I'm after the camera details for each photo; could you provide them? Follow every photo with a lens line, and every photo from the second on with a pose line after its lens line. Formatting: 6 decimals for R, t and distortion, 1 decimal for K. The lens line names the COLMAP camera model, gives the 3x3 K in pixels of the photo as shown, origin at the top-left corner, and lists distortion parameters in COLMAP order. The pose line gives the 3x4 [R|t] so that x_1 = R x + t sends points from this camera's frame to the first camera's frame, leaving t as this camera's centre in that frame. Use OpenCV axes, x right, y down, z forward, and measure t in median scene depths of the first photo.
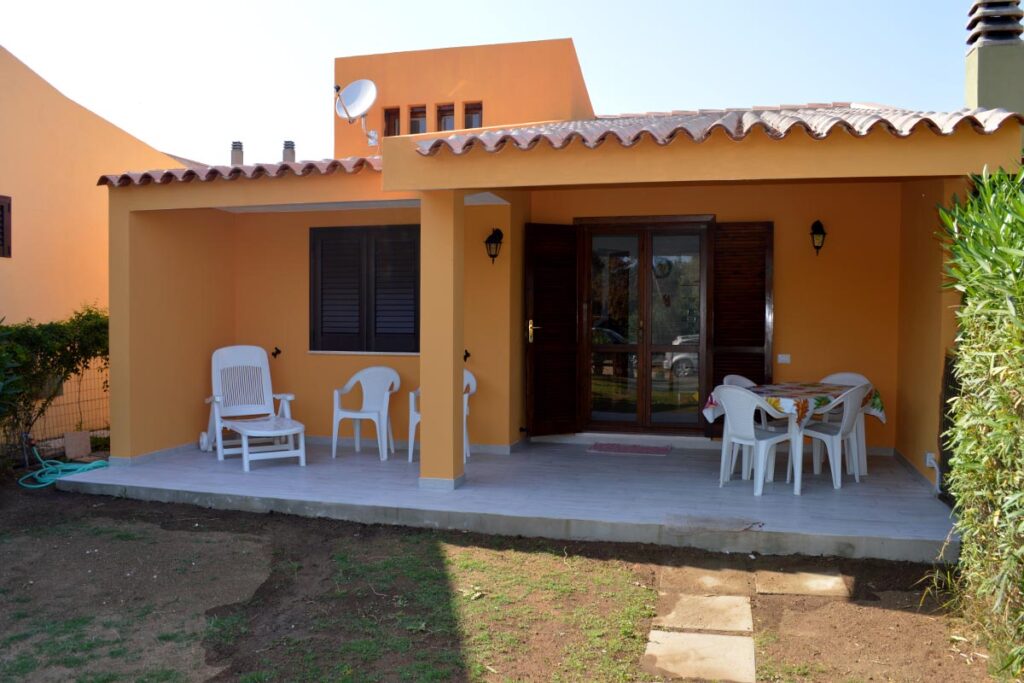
lens RADIAL K [[826.3, 0, 512.0], [0, 826.3, 341.5], [0, 0, 1]] dist [-0.074813, 0.000318]
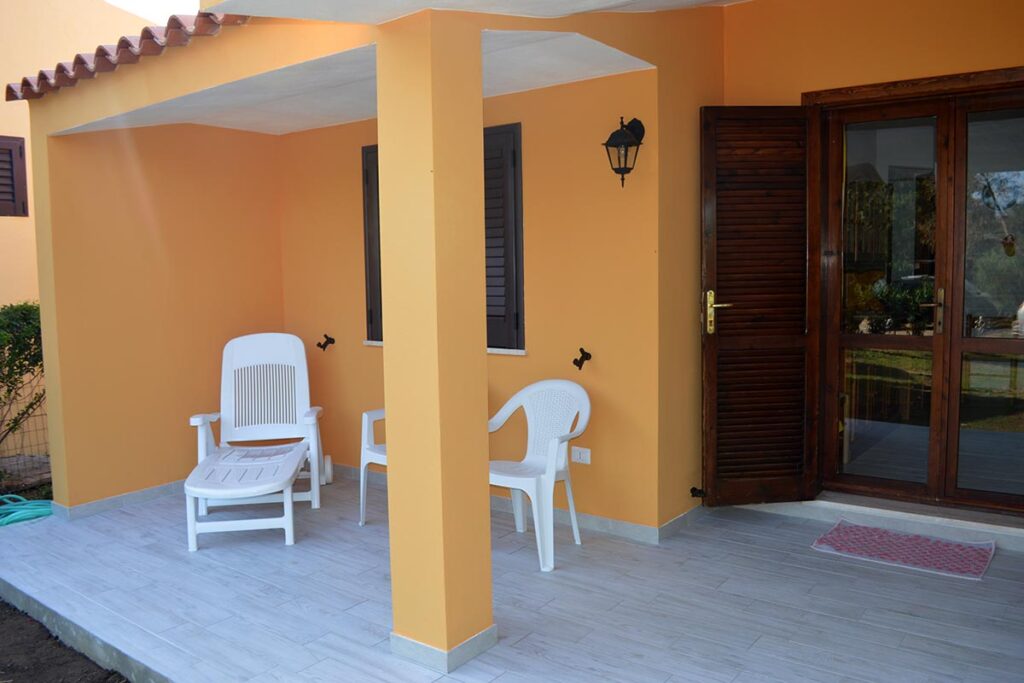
lens RADIAL K [[826.3, 0, 512.0], [0, 826.3, 341.5], [0, 0, 1]] dist [-0.074813, 0.000318]
pose [[0.928001, 0.013227, -0.372342, 0.103356], [0.009175, 0.998255, 0.058331, -0.025943], [0.372464, -0.057548, 0.926261, 0.468279]]
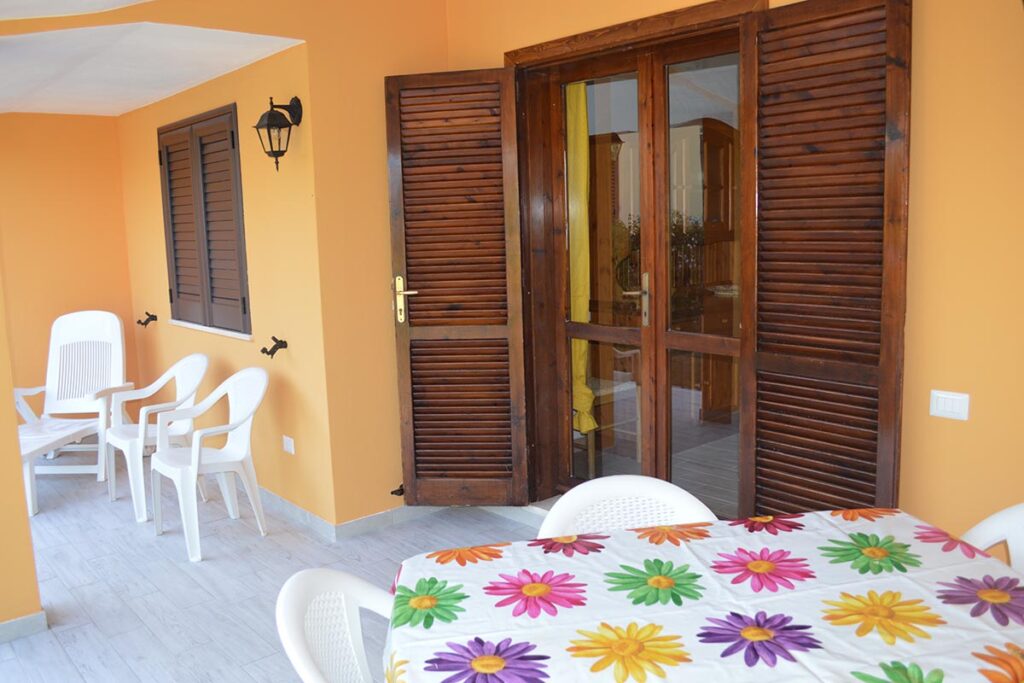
lens RADIAL K [[857.6, 0, 512.2], [0, 857.6, 335.7], [0, 0, 1]] dist [-0.074039, 0.003159]
pose [[0.829295, 0.045321, -0.556970, 0.371015], [0.017863, 0.994046, 0.107484, -0.045494], [0.558525, -0.099085, 0.823548, 0.623042]]
